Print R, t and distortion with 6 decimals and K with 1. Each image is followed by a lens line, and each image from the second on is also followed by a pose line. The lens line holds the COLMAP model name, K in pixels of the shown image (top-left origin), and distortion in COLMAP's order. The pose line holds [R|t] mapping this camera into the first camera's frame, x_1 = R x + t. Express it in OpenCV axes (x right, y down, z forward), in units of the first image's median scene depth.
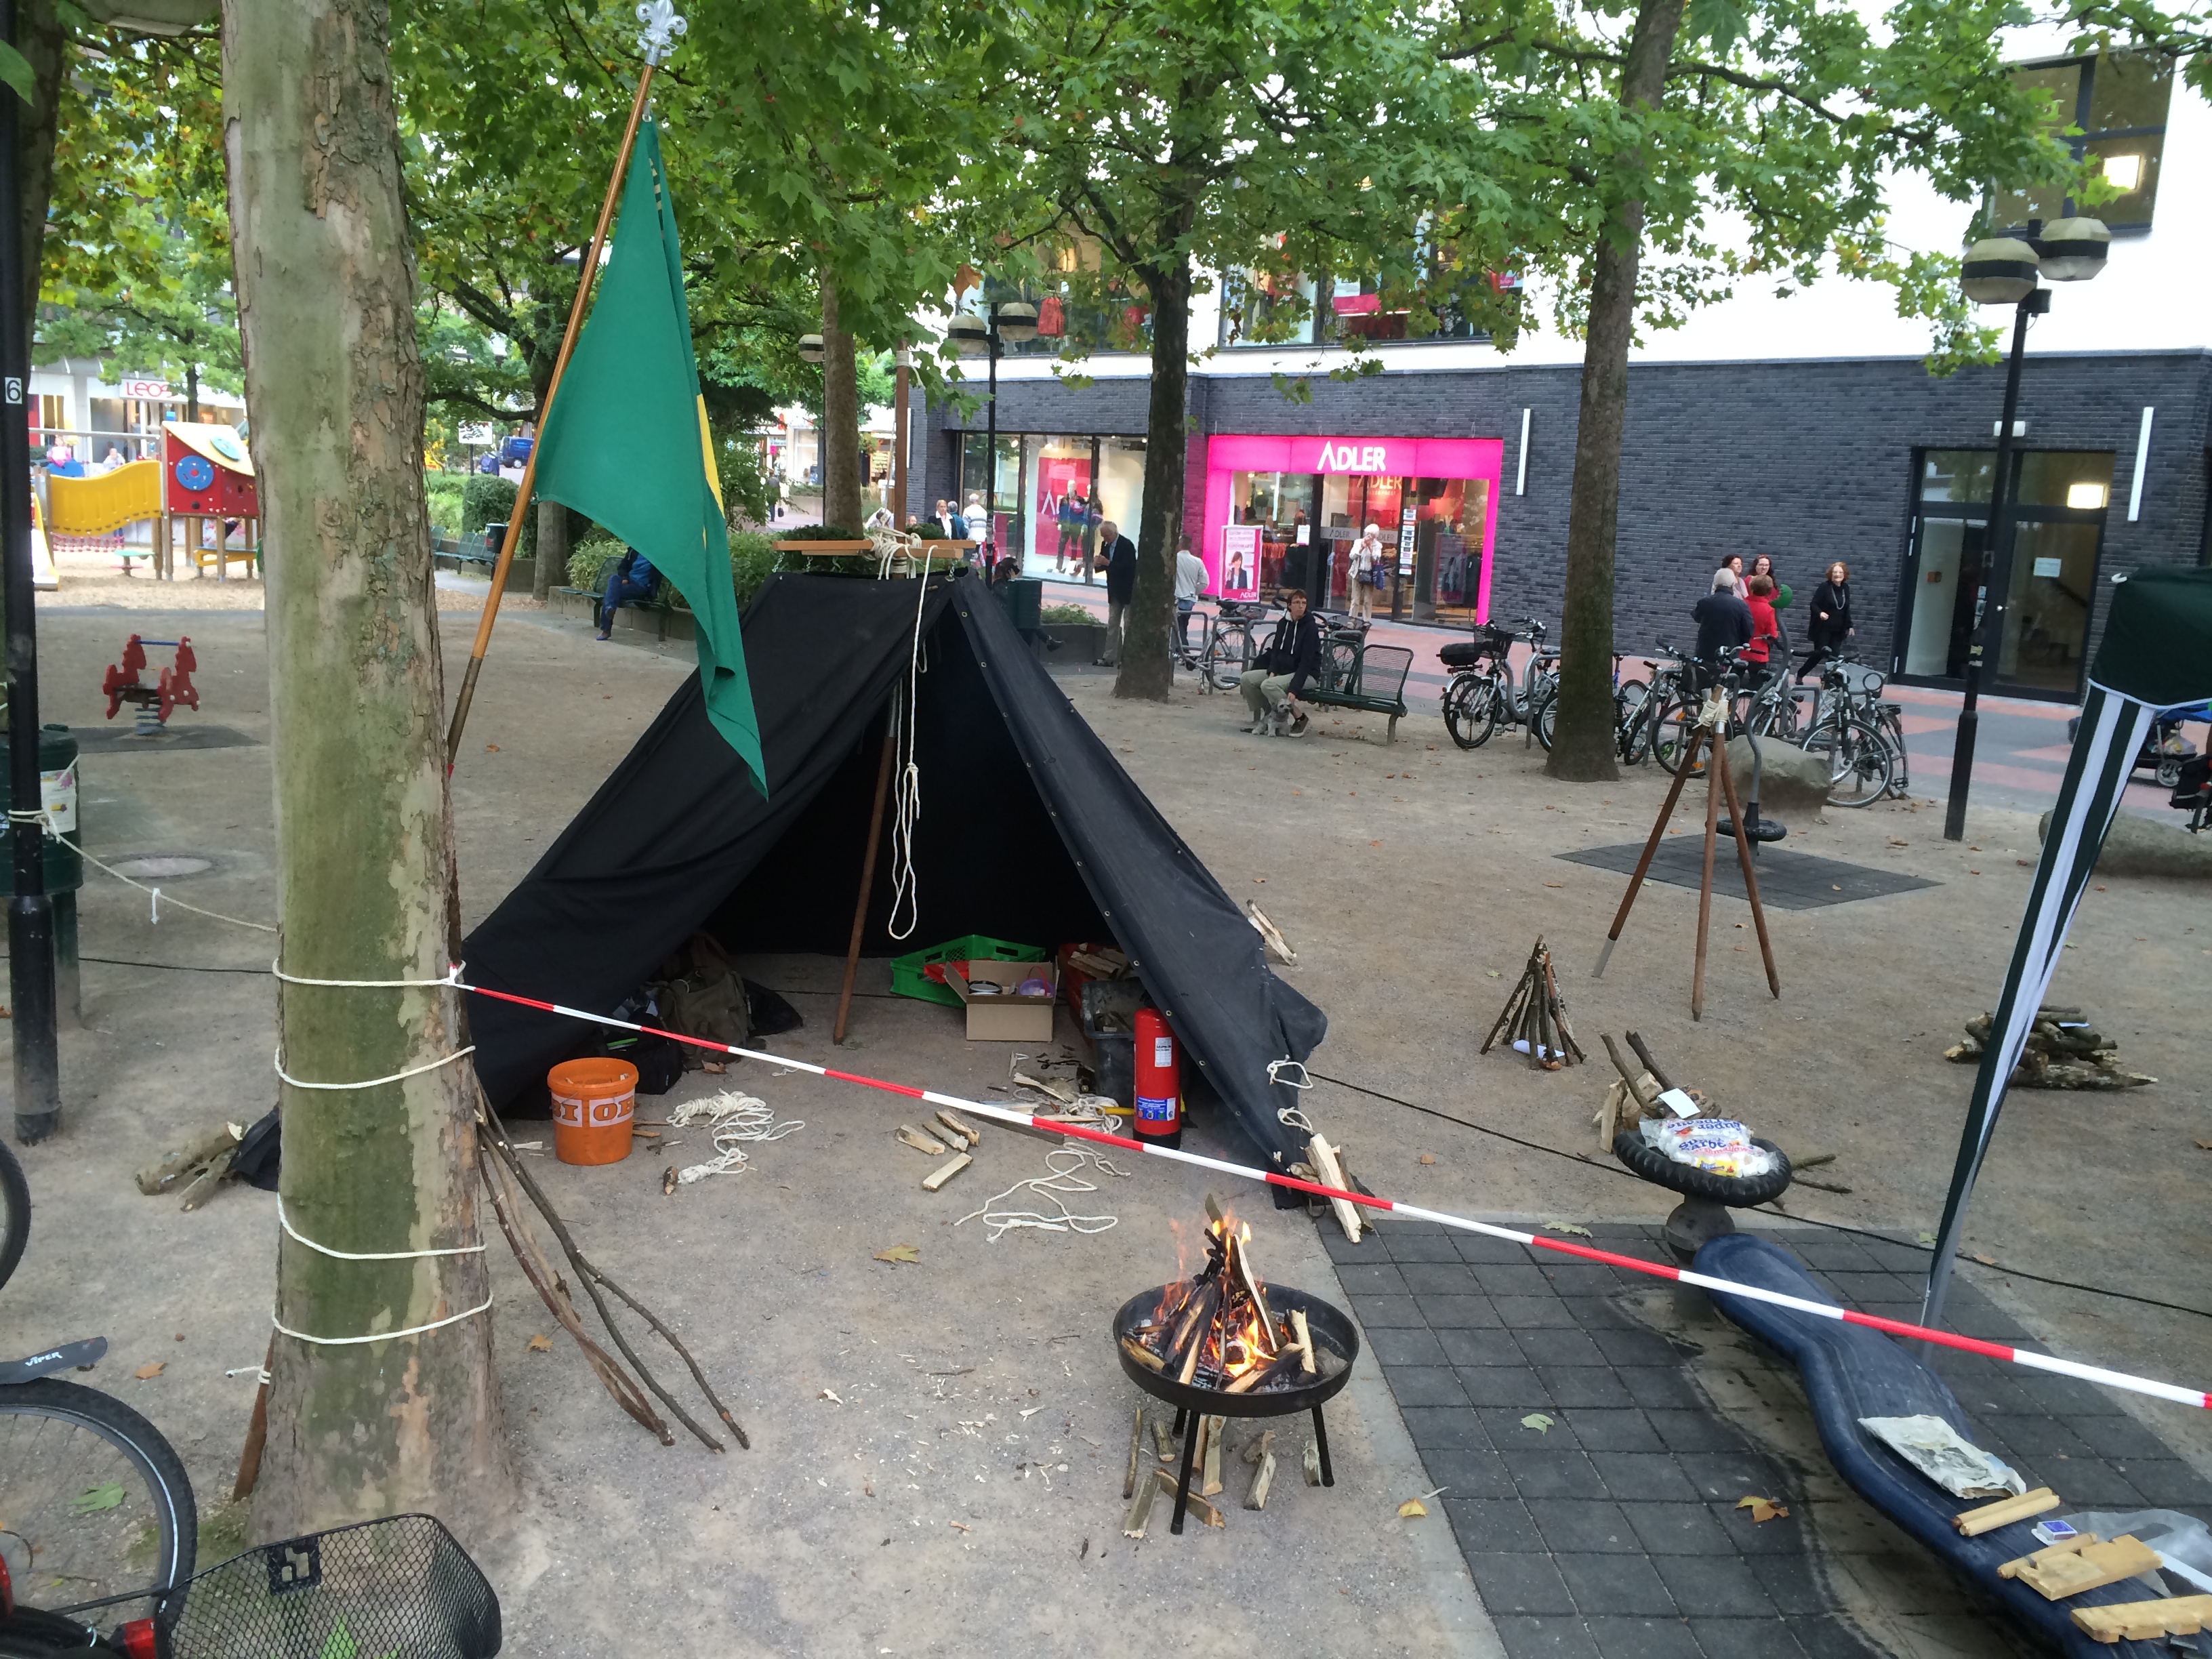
lens RADIAL K [[1916.7, 0, 1109.2], [0, 1916.7, 837.4], [0, 0, 1]] dist [0.094255, -0.111963]
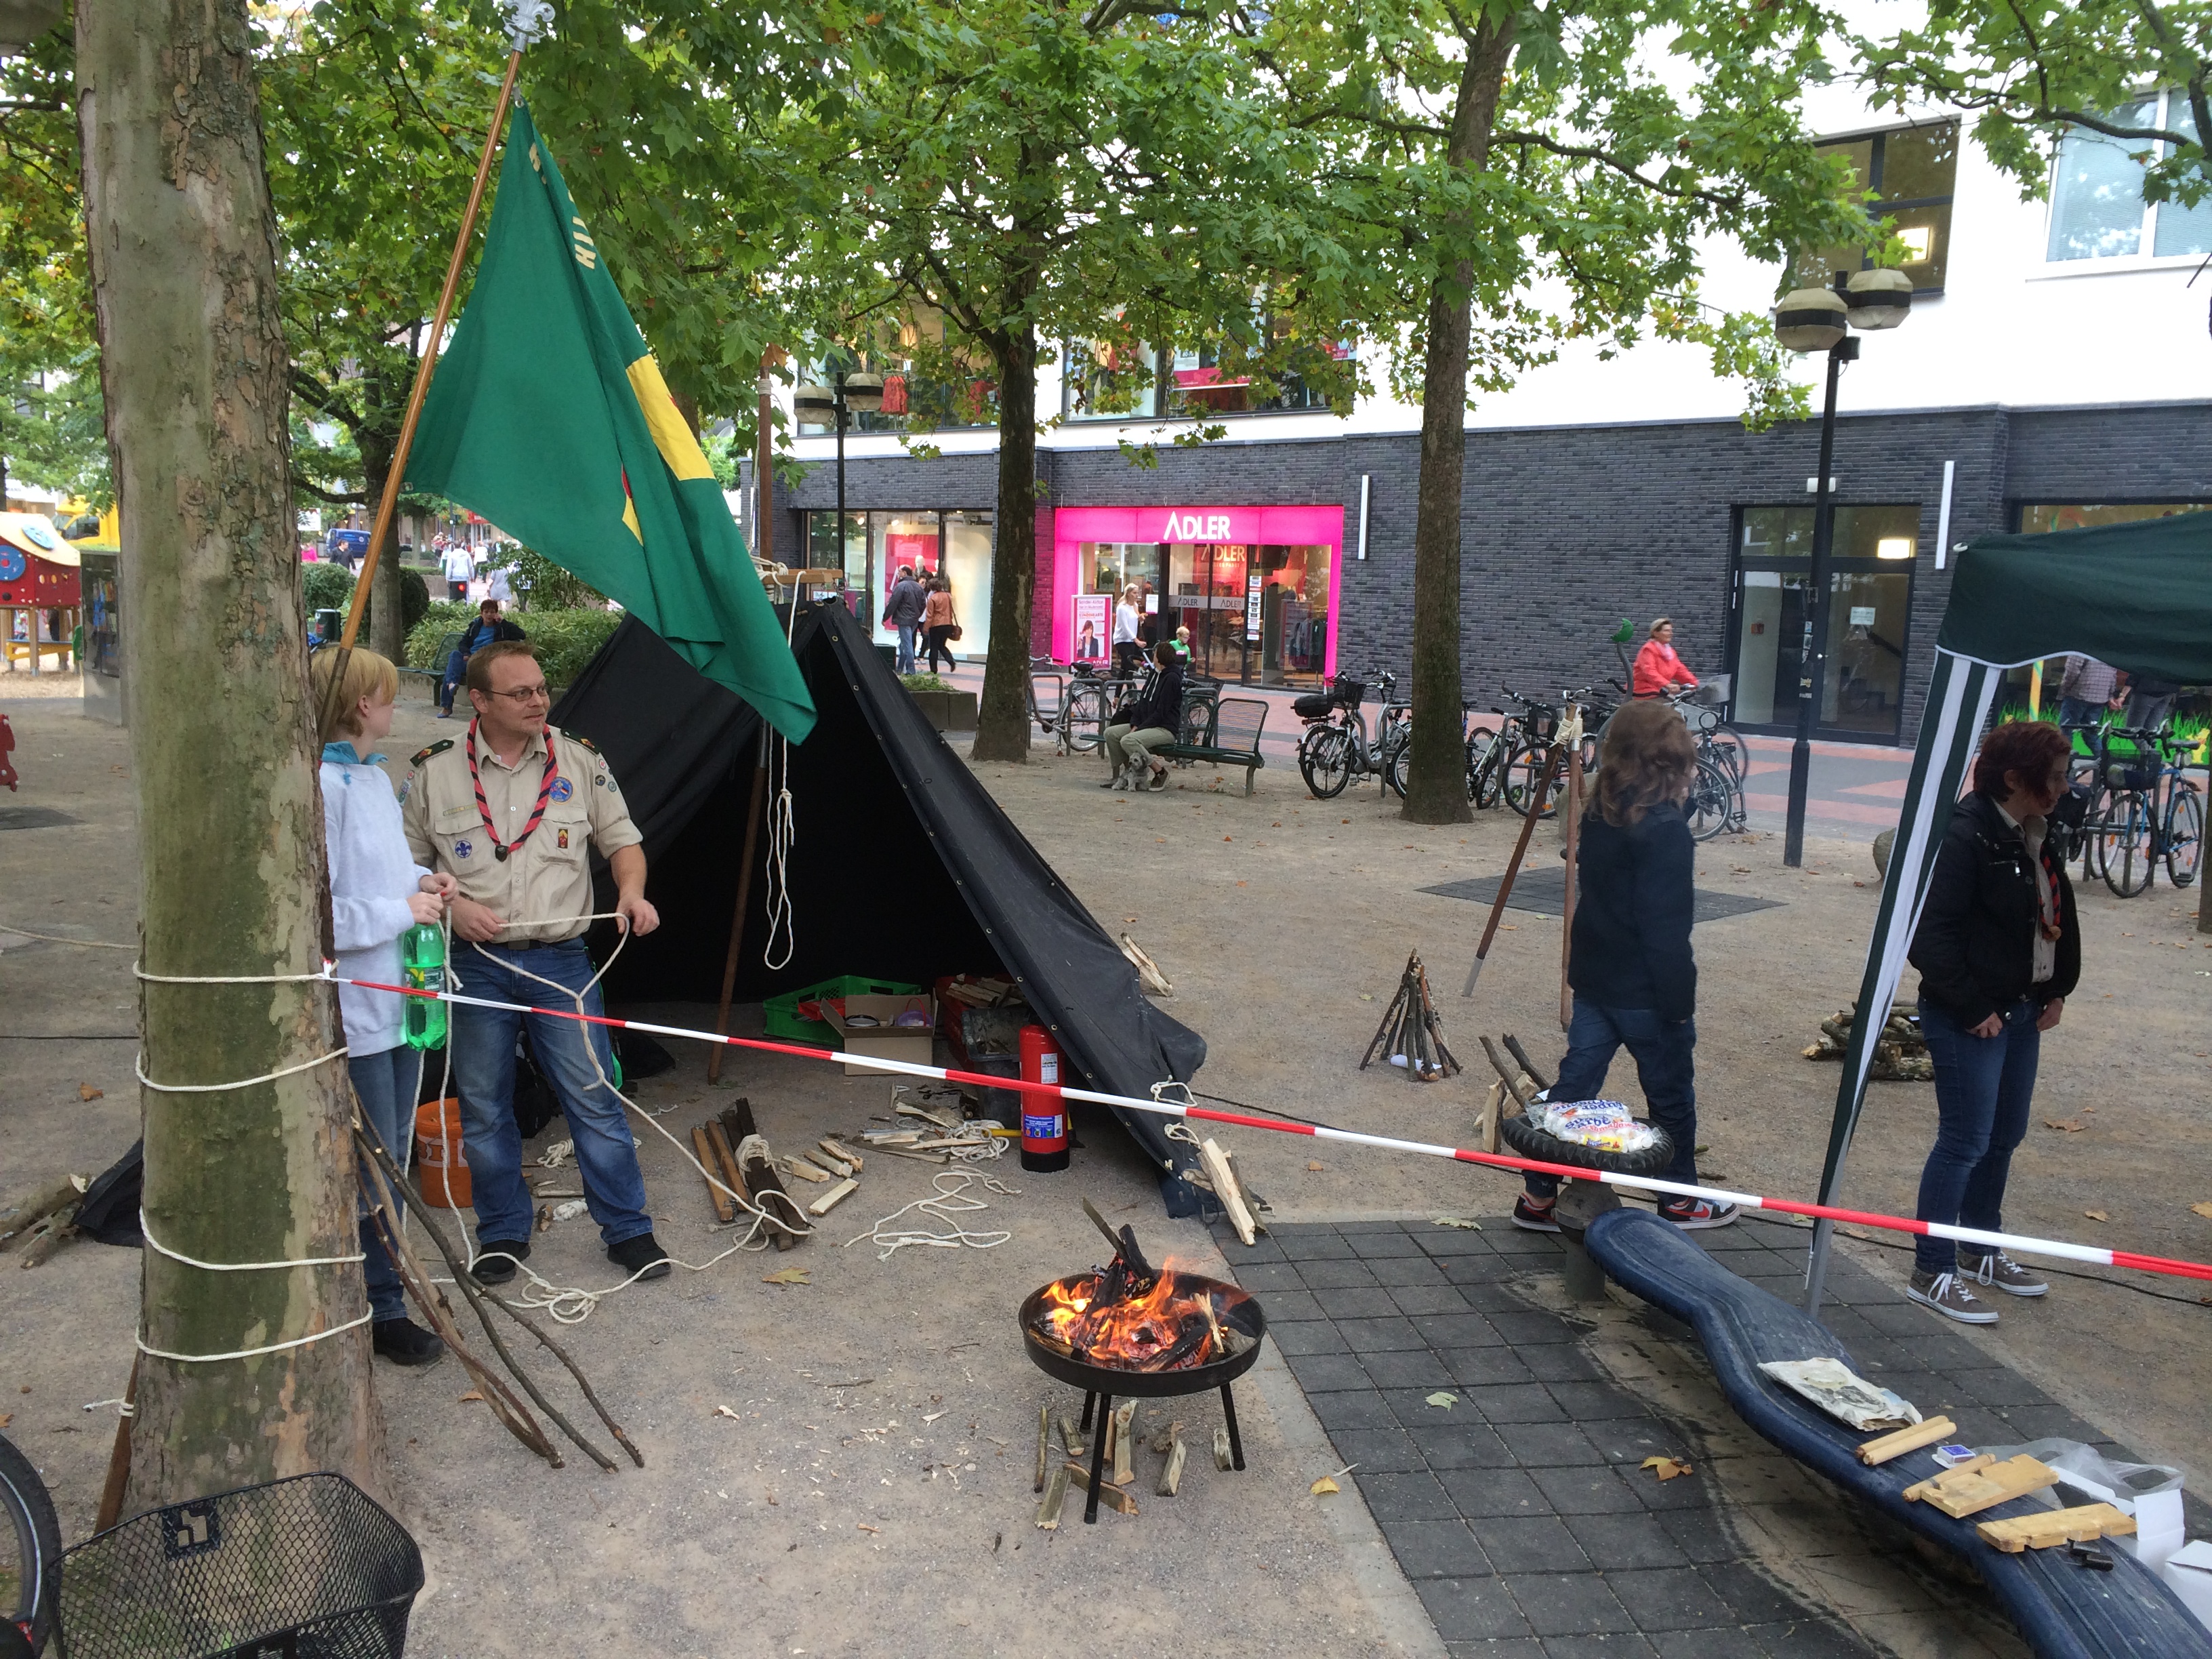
lens RADIAL K [[1916.7, 0, 1109.2], [0, 1916.7, 837.4], [0, 0, 1]] dist [0.094255, -0.111963]
pose [[0.996578, -0.028204, 0.077699, -0.013068], [0.031649, 0.998554, -0.043462, 0.032245], [-0.076360, 0.045772, 0.996029, 0.002217]]
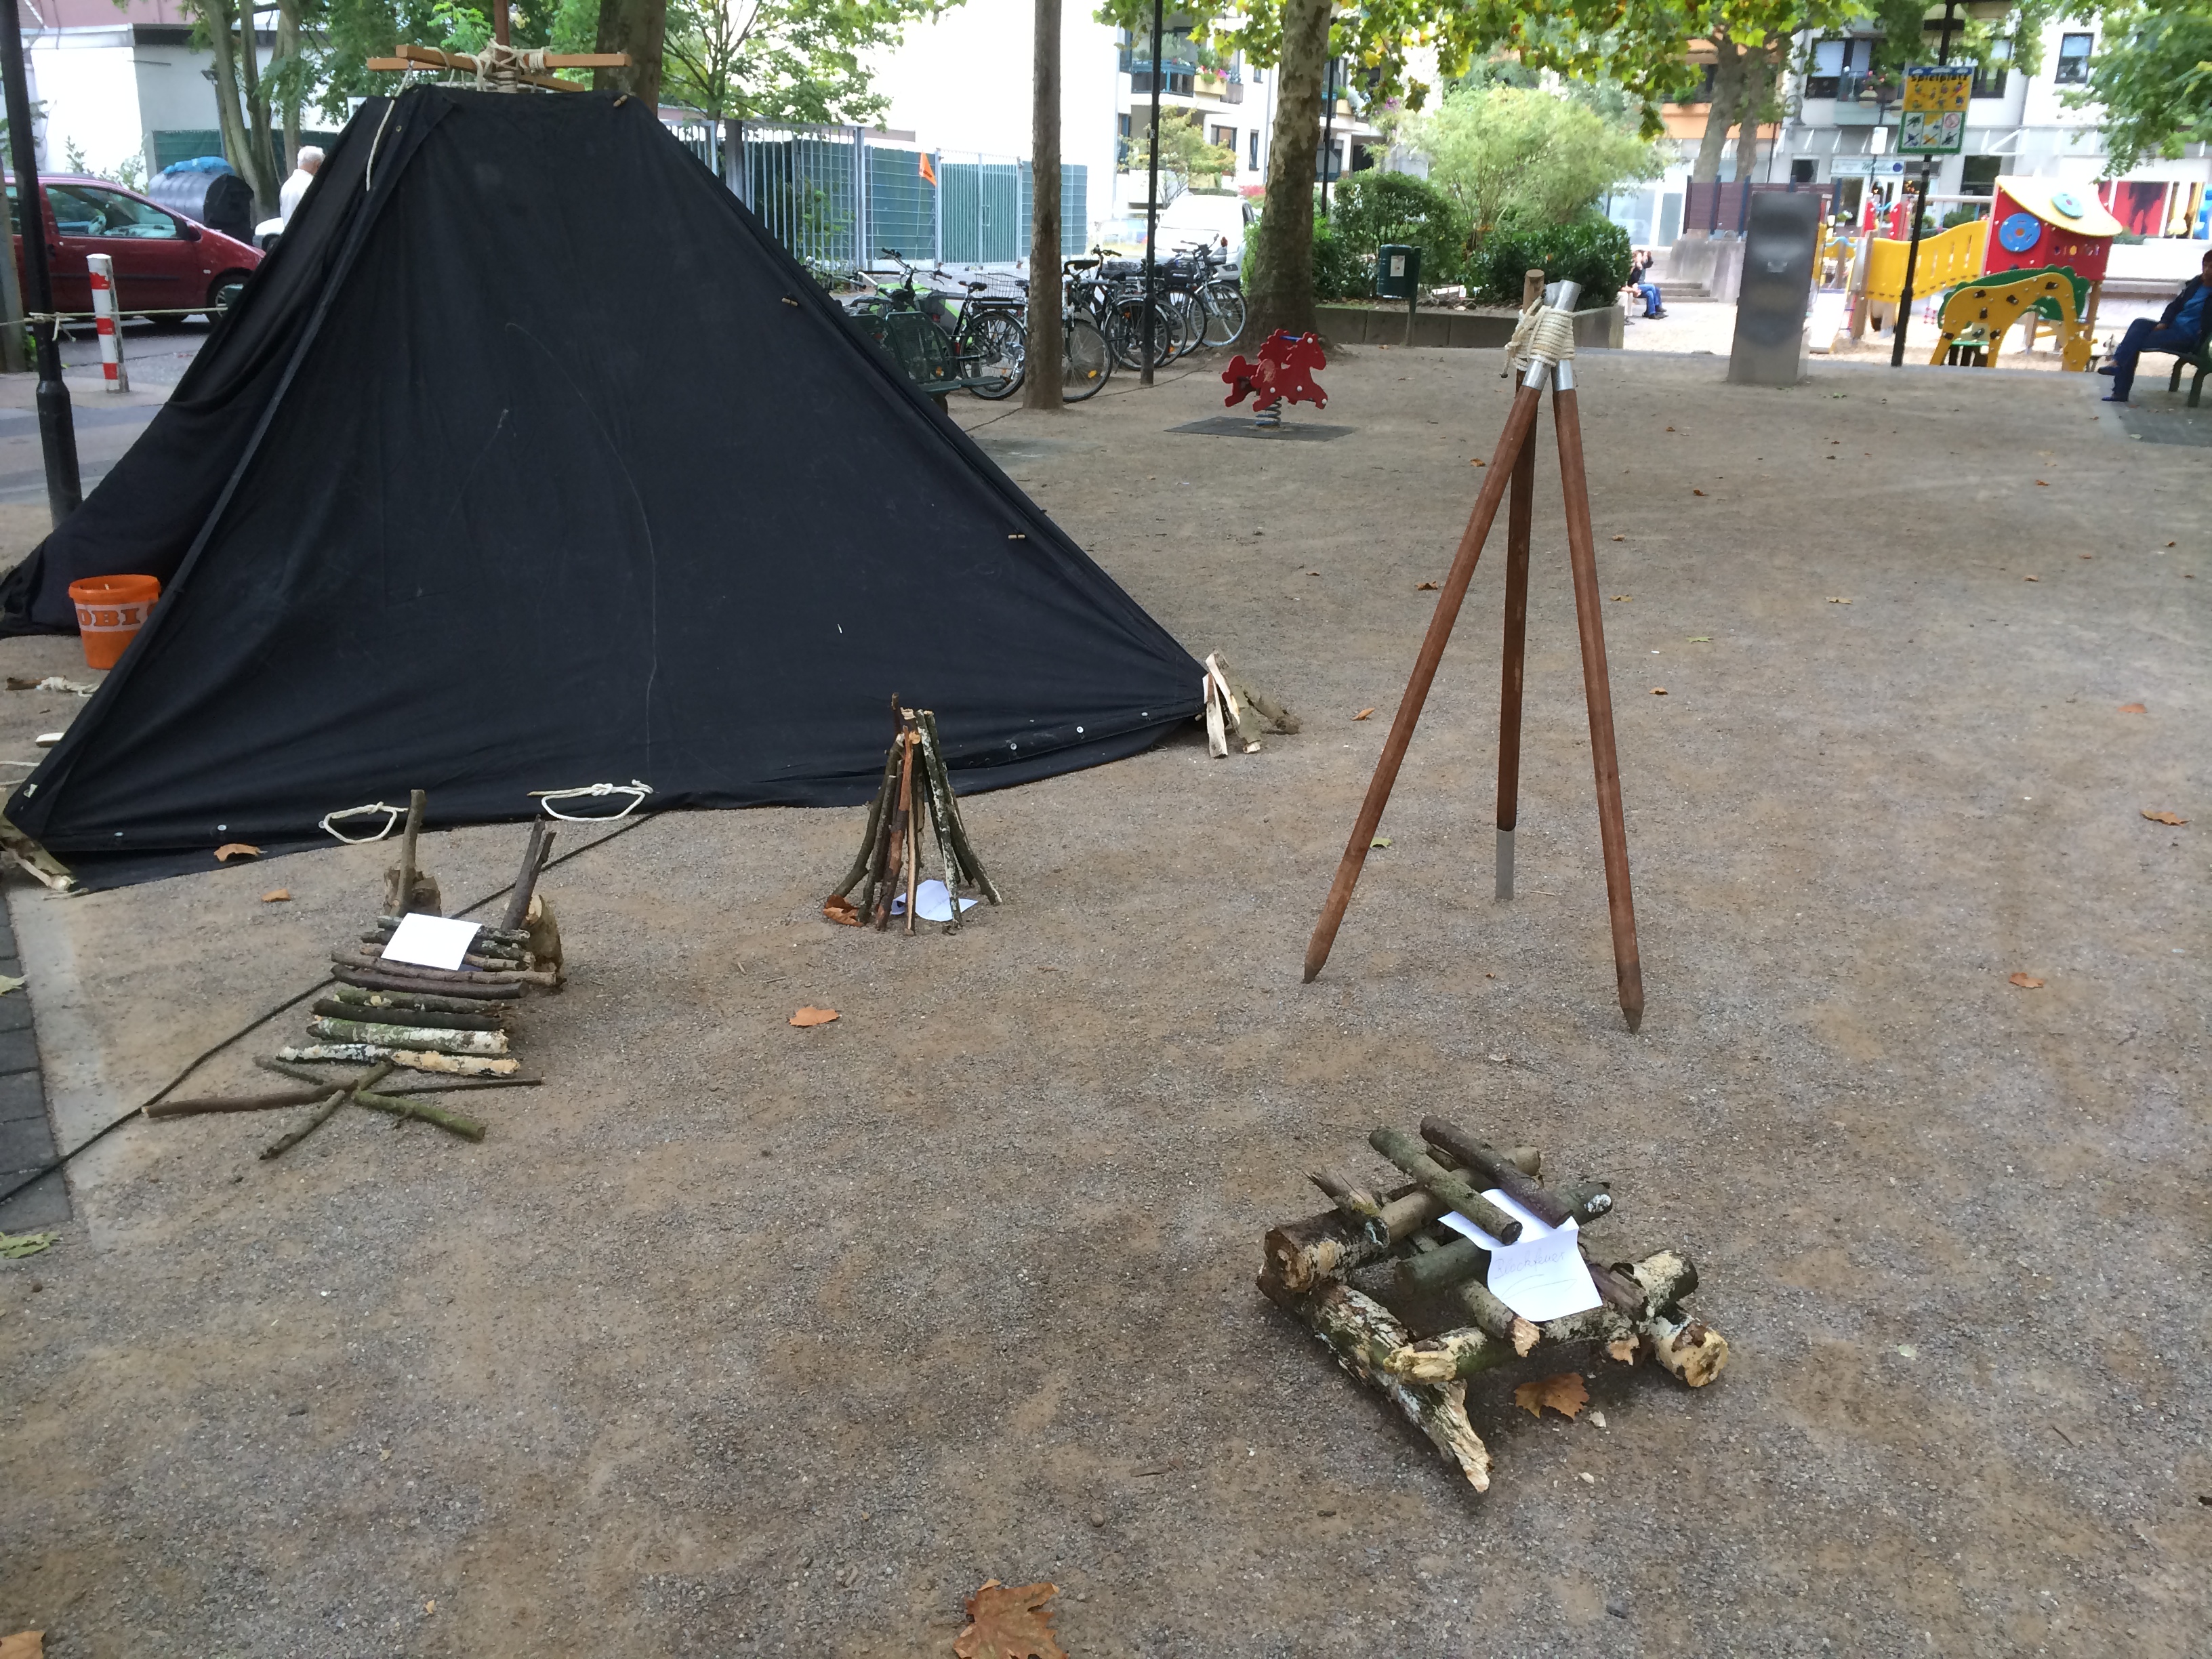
lens RADIAL K [[1916.7, 0, 1109.2], [0, 1916.7, 837.4], [0, 0, 1]] dist [0.094255, -0.111963]
pose [[0.461230, 0.236161, -0.855275, 0.764615], [-0.165833, 0.969887, 0.178378, -0.017141], [0.871646, 0.059559, 0.486505, 0.819723]]
